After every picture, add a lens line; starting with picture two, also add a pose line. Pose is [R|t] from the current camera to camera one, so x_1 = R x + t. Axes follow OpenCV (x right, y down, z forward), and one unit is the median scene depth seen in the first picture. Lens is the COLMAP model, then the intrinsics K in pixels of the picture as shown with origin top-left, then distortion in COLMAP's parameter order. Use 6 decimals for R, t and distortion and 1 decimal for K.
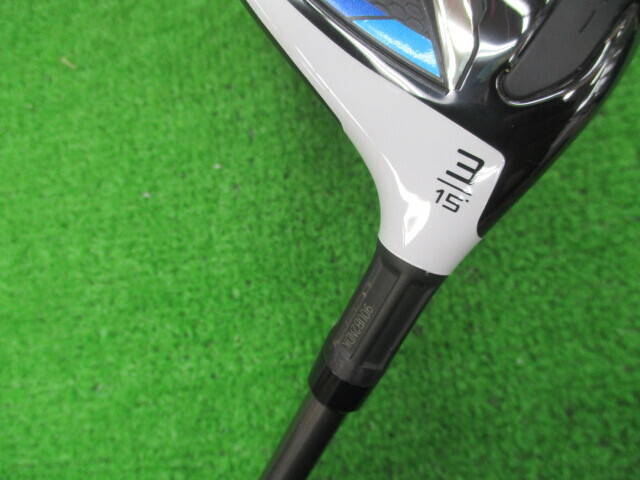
lens RADIAL K [[600.1, 0, 320.0], [0, 600.1, 240.0], [0, 0, 1]] dist [-0.005260, -0.001606]
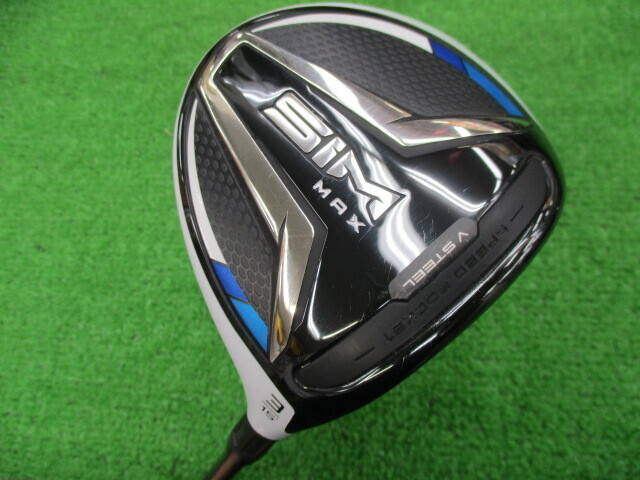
lens RADIAL K [[600.1, 0, 320.0], [0, 600.1, 240.0], [0, 0, 1]] dist [-0.005260, -0.001606]
pose [[0.978945, 0.203180, -0.019618, 0.063645], [-0.203549, 0.964449, -0.168539, 0.170734], [-0.015323, 0.168983, 0.985500, -0.537887]]
